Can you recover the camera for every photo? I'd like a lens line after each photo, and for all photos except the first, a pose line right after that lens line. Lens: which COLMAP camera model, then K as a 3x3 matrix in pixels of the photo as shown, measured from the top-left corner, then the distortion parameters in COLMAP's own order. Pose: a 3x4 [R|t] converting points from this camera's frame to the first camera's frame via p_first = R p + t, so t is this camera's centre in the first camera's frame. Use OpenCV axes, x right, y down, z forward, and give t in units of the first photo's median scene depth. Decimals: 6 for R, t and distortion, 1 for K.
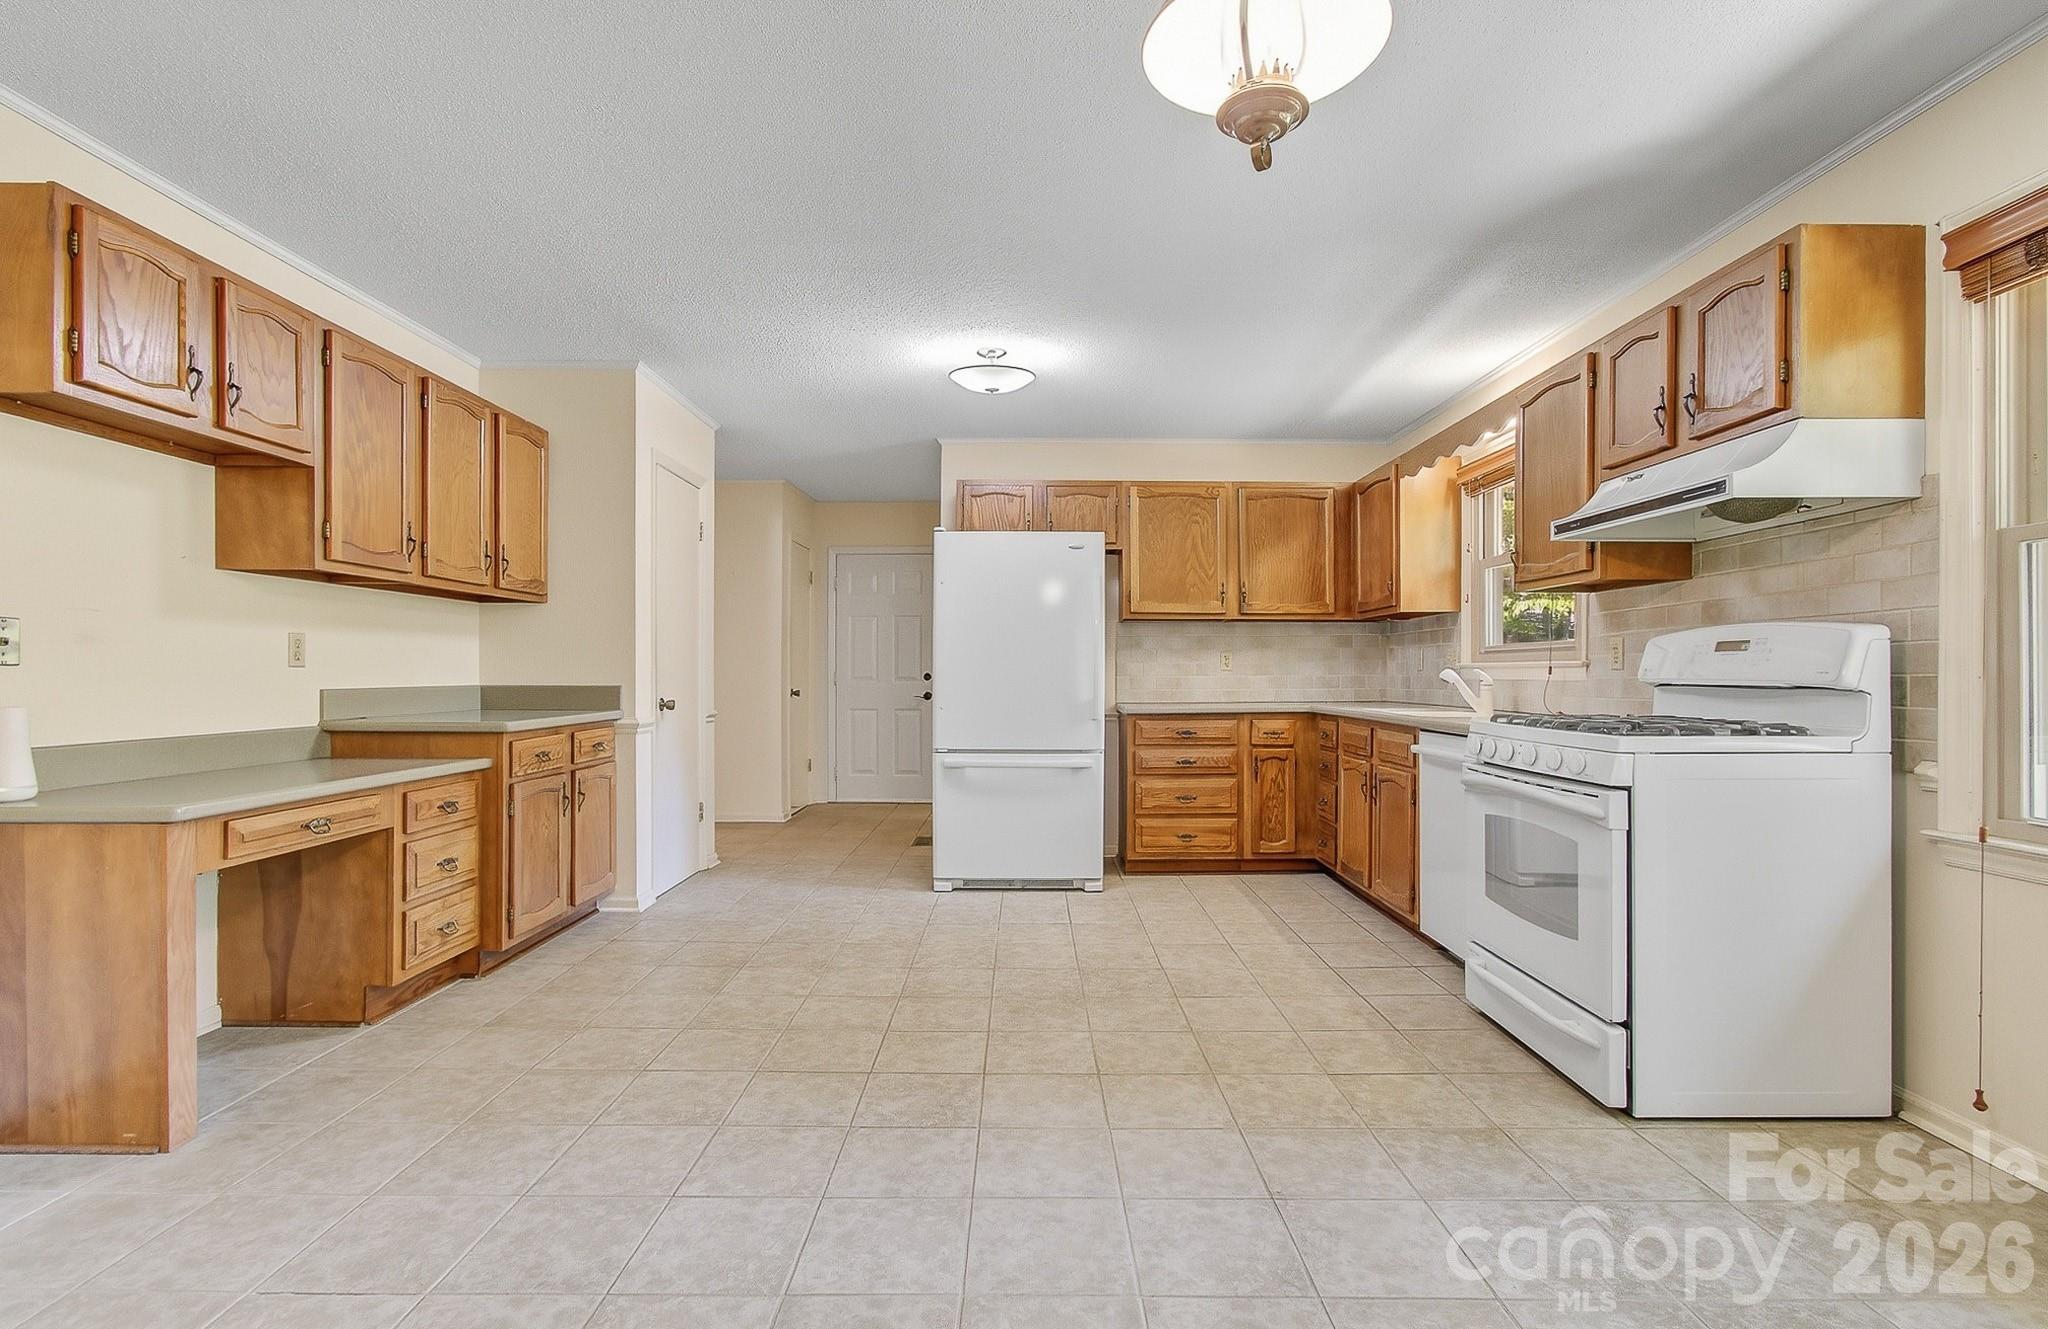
lens RADIAL K [[913.0, 0, 1013.4], [0, 913.0, 674.7], [0, 0, 1]] dist [0.005091, 0.000200]
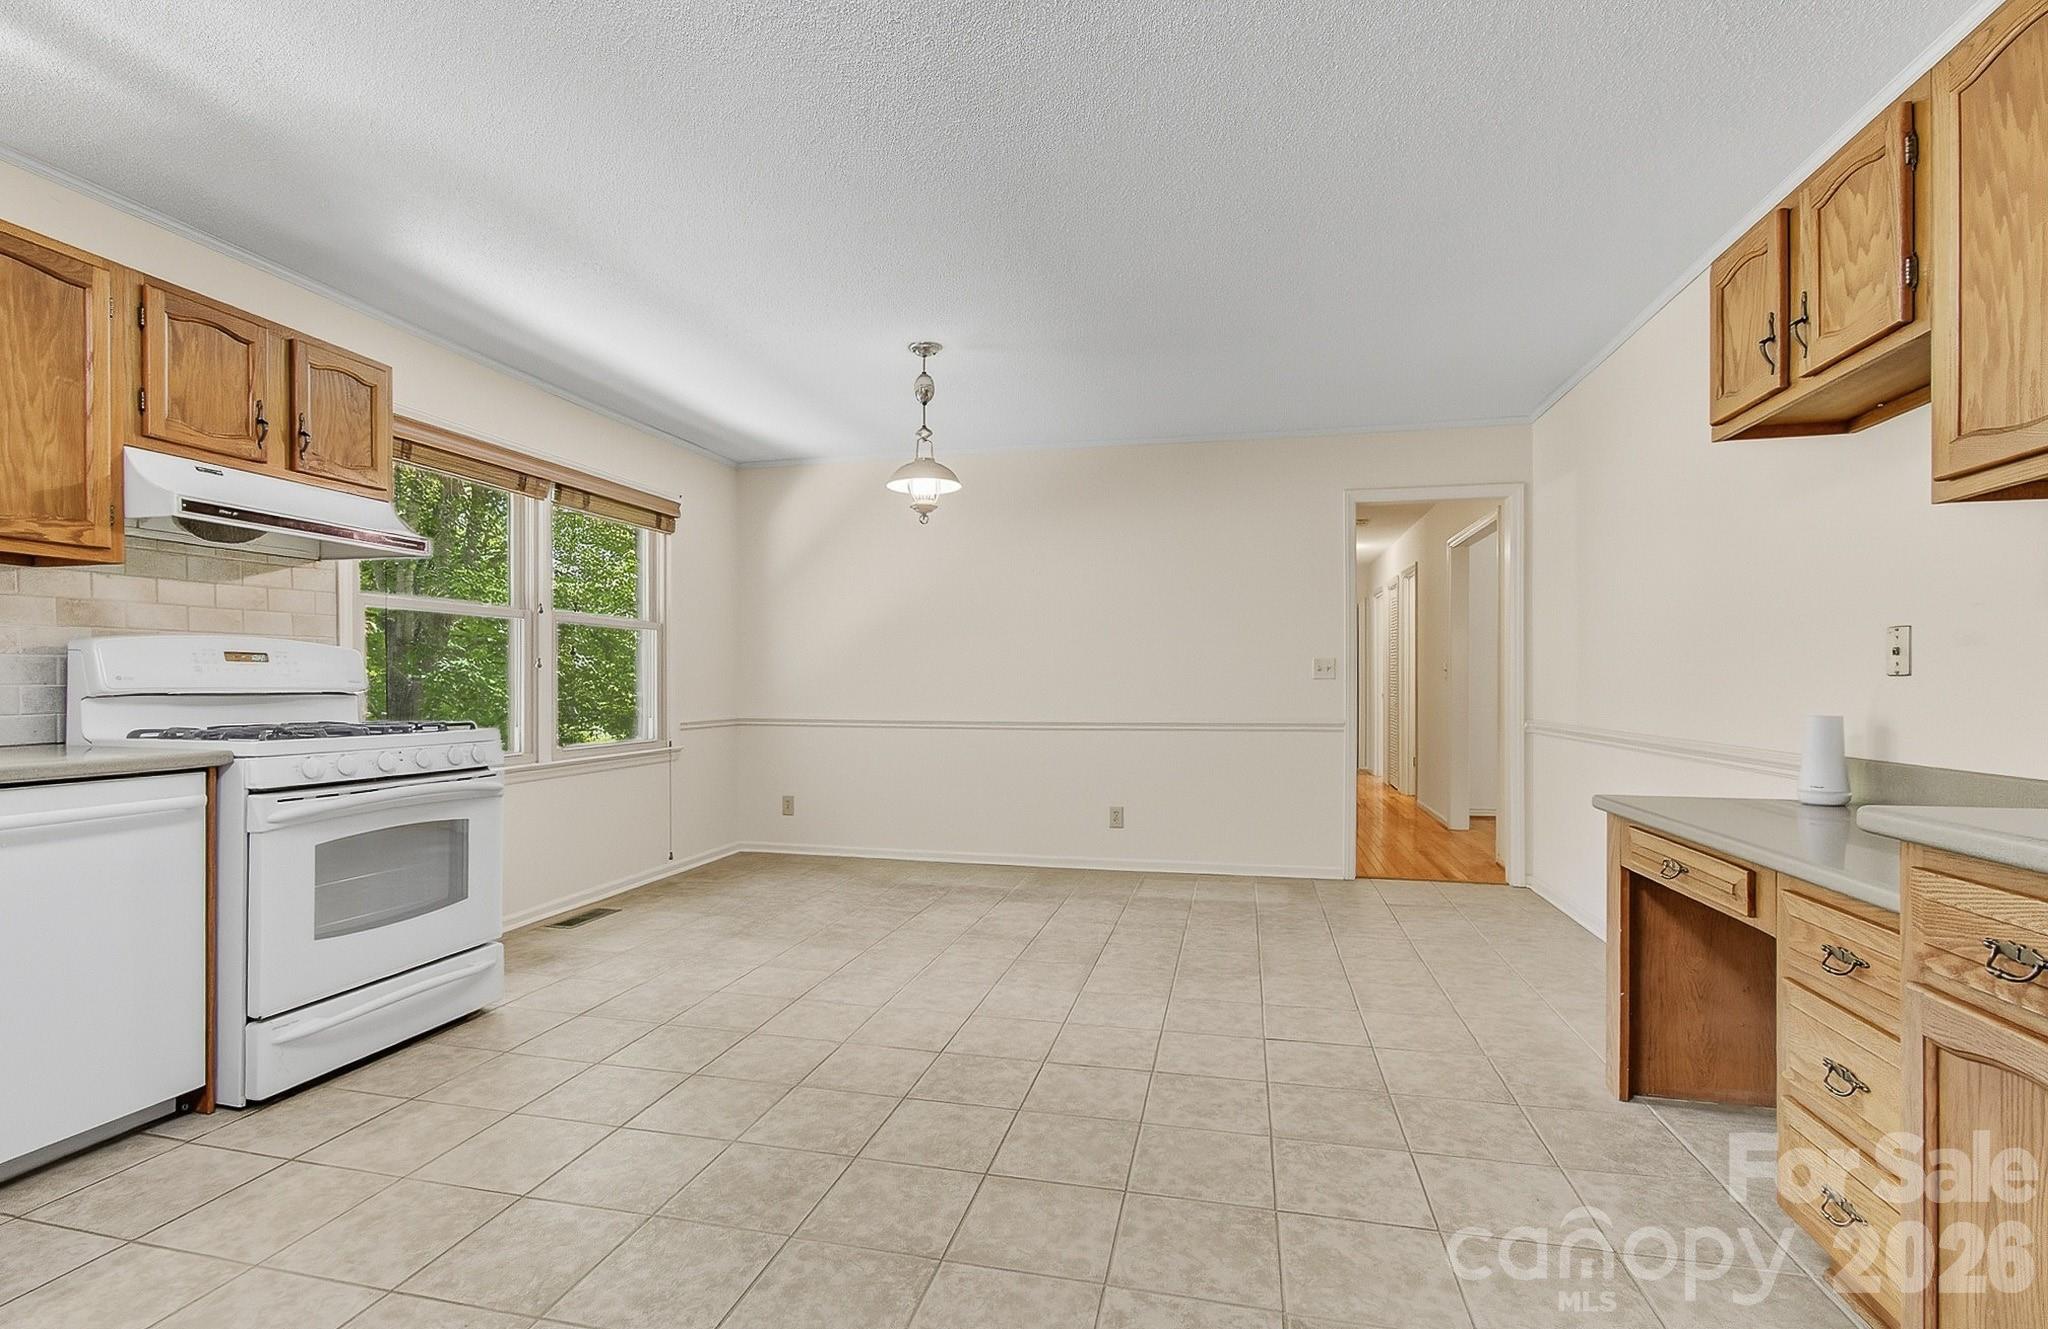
lens RADIAL K [[913.0, 0, 1027.8], [0, 913.0, 678.4], [0, 0, 1]] dist [0.005091, 0.000200]
pose [[-0.974584, -0.000241, 0.224023, -0.416945], [-0.001871, 0.999973, -0.007064, 0.000817], [-0.224015, -0.007304, -0.974558, 2.129570]]
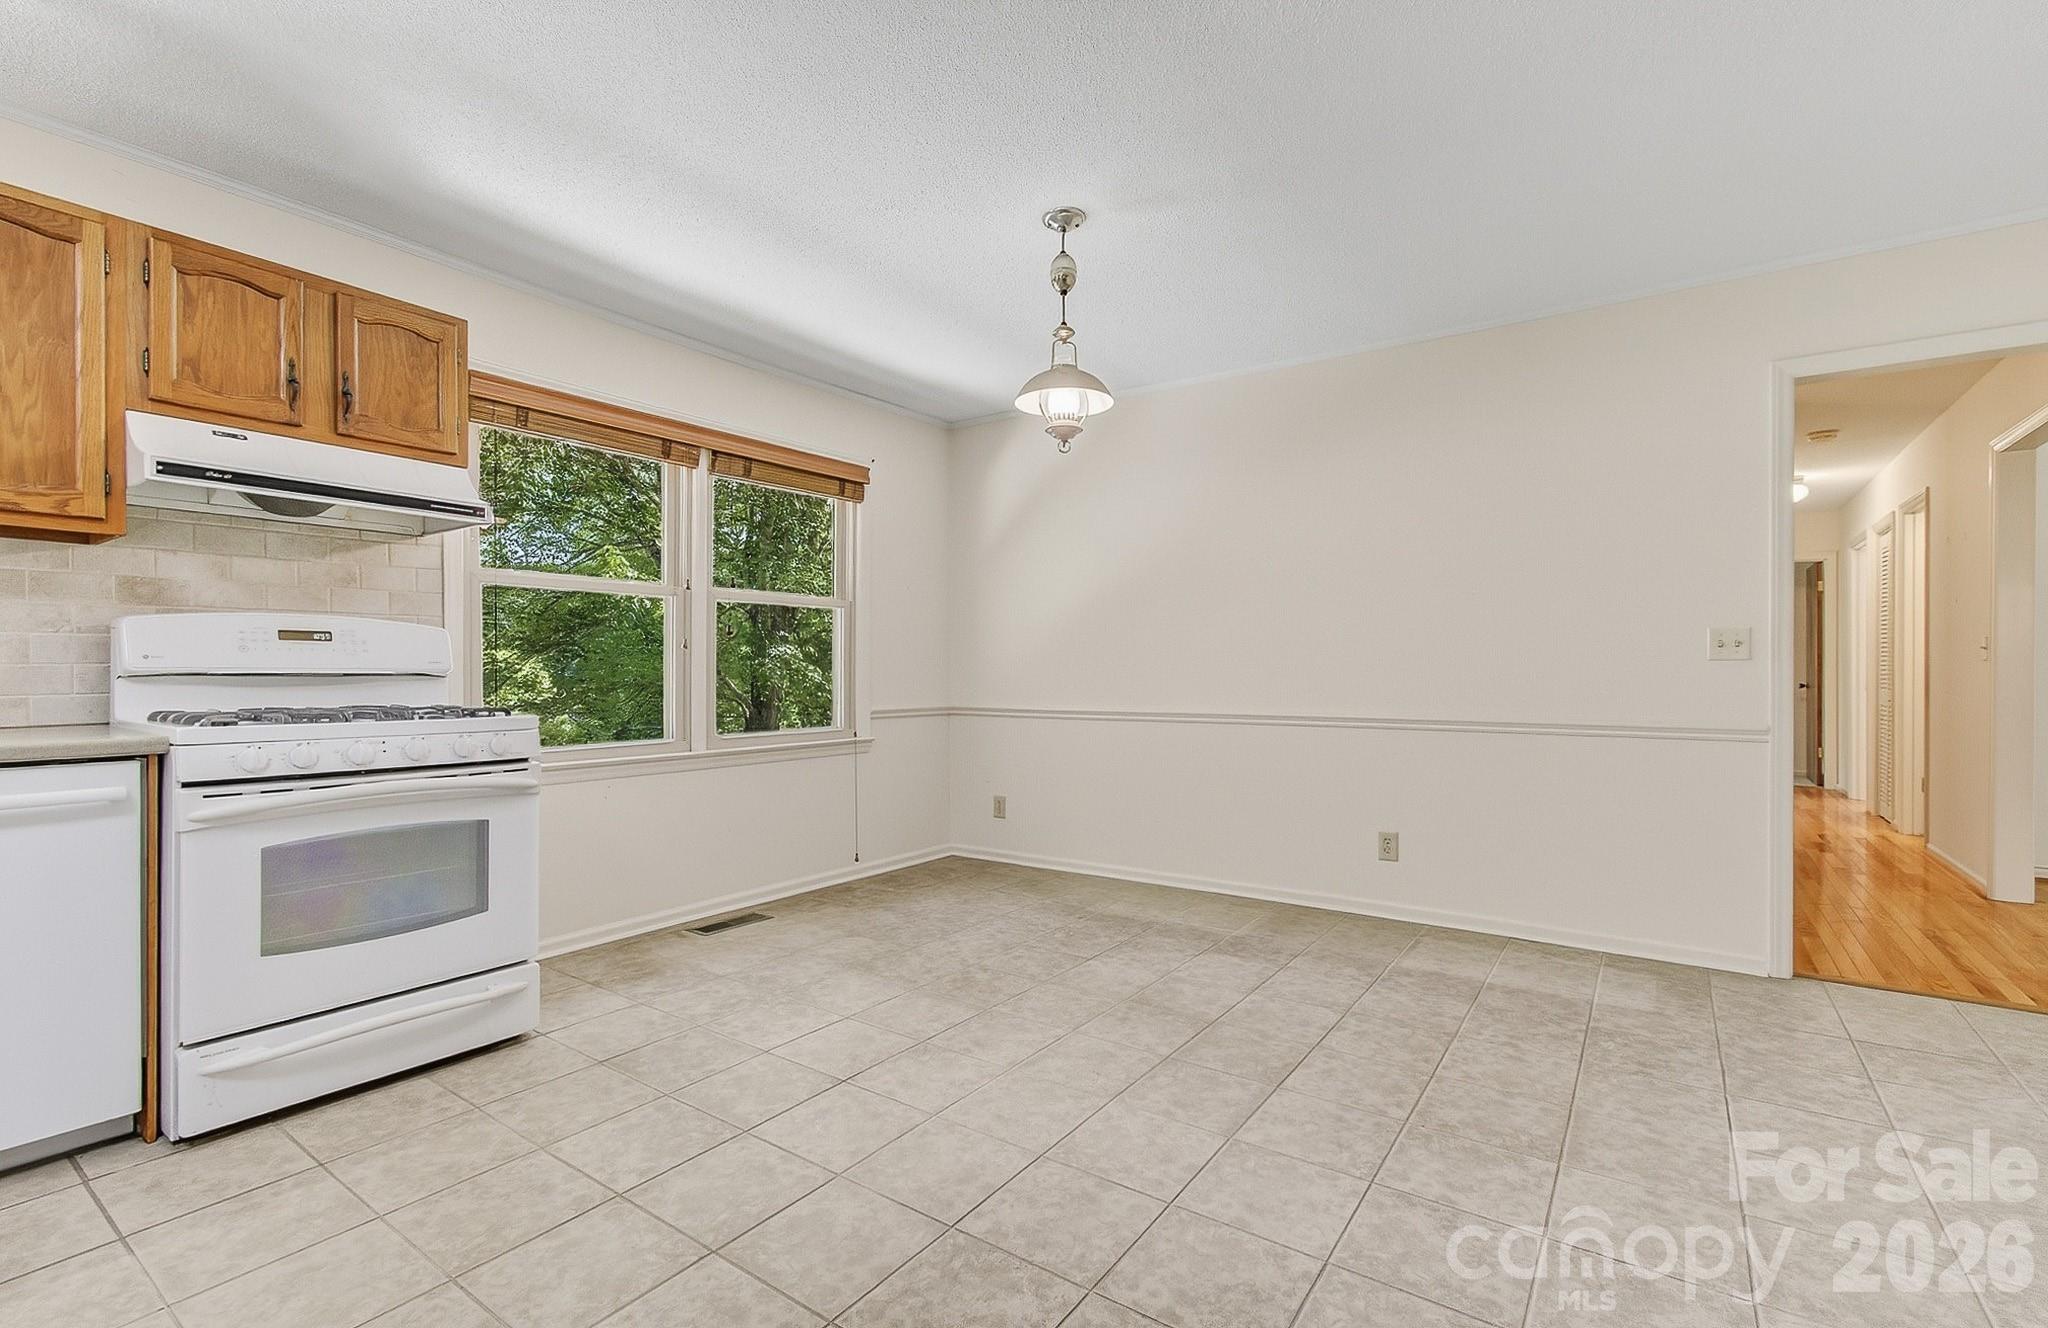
lens RADIAL K [[913.0, 0, 1026.0], [0, 913.0, 663.0], [0, 0, 1]] dist [0.005091, 0.000200]
pose [[-0.821655, 0.003471, 0.569975, -0.536416], [-0.002398, 0.999952, -0.009546, 0.009538], [-0.569980, -0.009210, -0.821607, 1.589850]]
